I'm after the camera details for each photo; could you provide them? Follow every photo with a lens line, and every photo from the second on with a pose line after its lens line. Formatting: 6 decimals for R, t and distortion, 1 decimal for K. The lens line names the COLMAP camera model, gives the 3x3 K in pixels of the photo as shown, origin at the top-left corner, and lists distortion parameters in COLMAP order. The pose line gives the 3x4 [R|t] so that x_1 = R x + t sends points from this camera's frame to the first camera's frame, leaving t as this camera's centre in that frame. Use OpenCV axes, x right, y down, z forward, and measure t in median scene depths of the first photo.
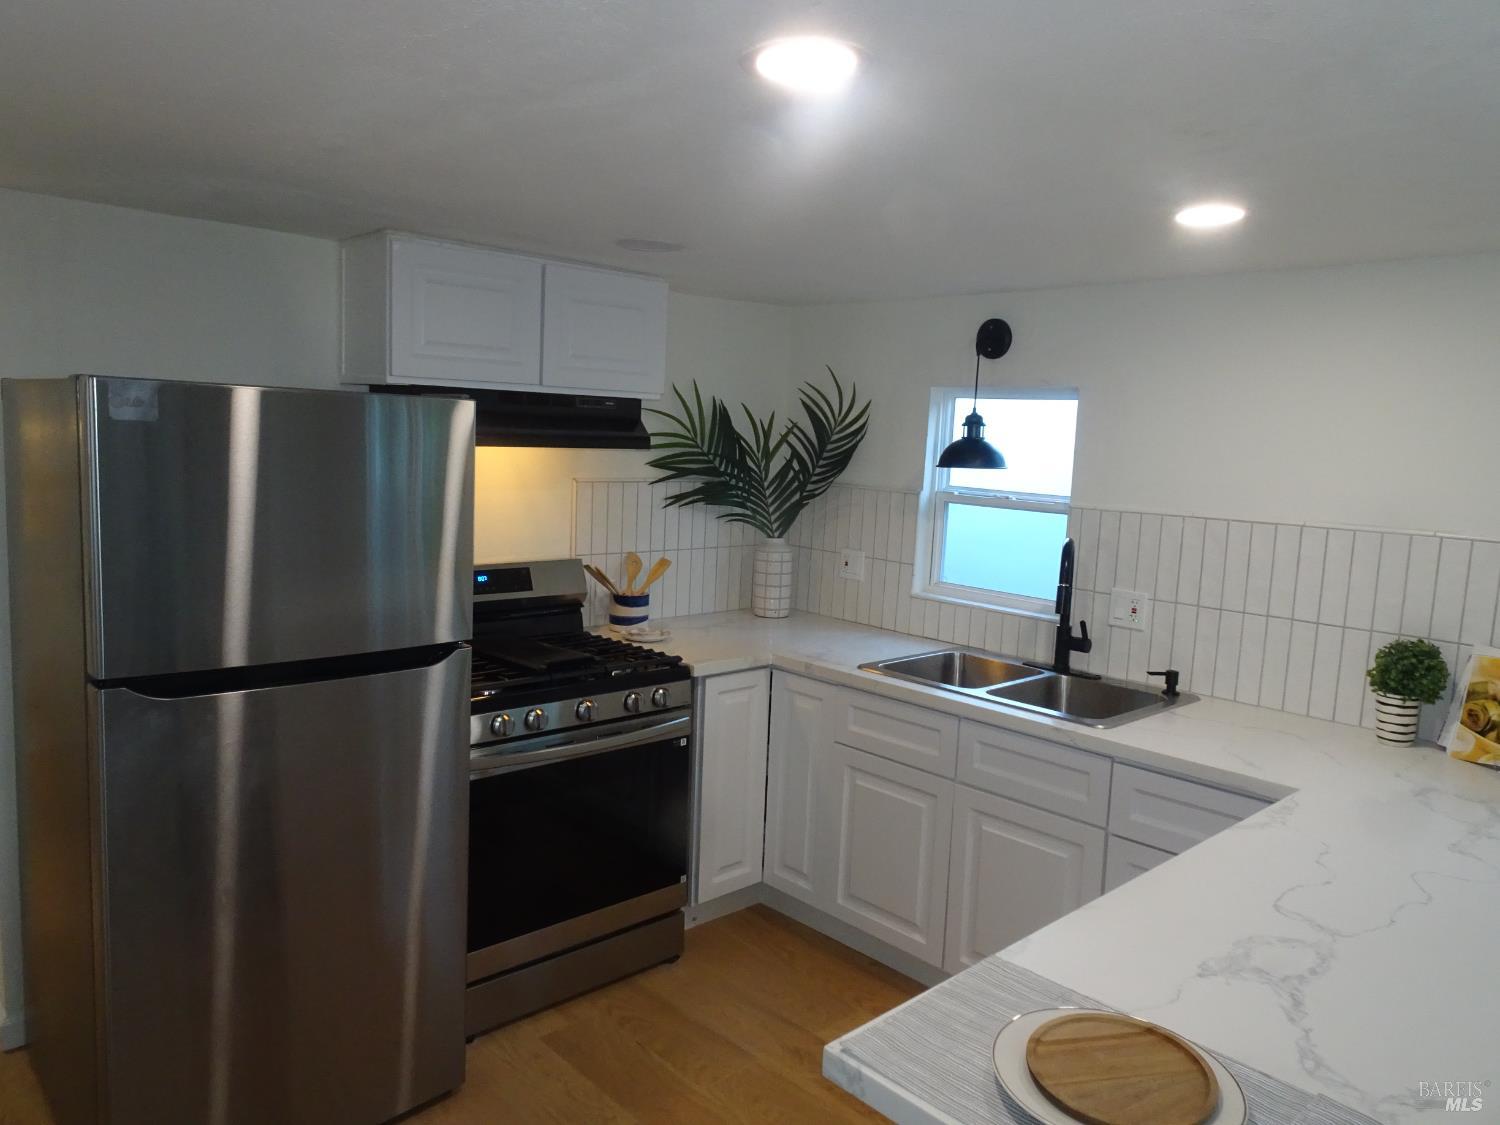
lens RADIAL K [[1061.7, 0, 751.3], [0, 1061.7, 565.2], [0, 0, 1]] dist [0.004463, 0.003735]
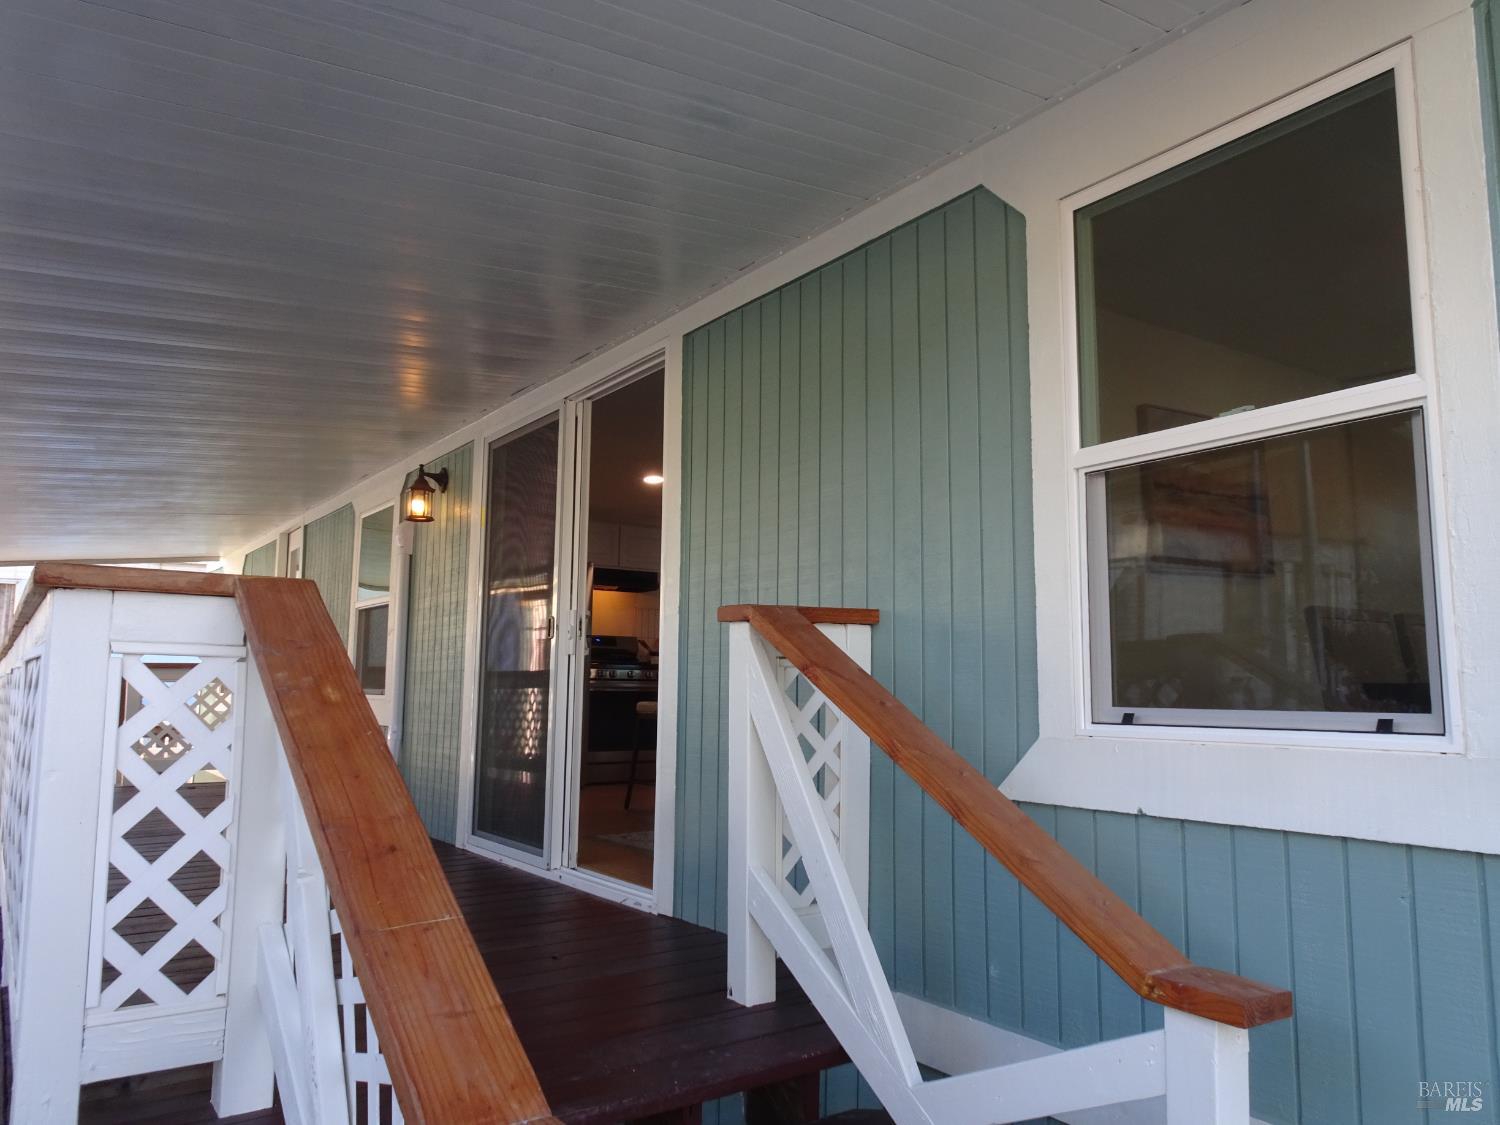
lens RADIAL K [[1067.1, 0, 751.5], [0, 1067.1, 565.5], [0, 0, 1]] dist [0.009139, -0.002294]
pose [[0.990849, -0.052085, -0.124517, 0.435606], [0.020104, 0.969204, -0.245436, 0.464267], [0.133466, 0.240687, 0.961383, -1.451582]]
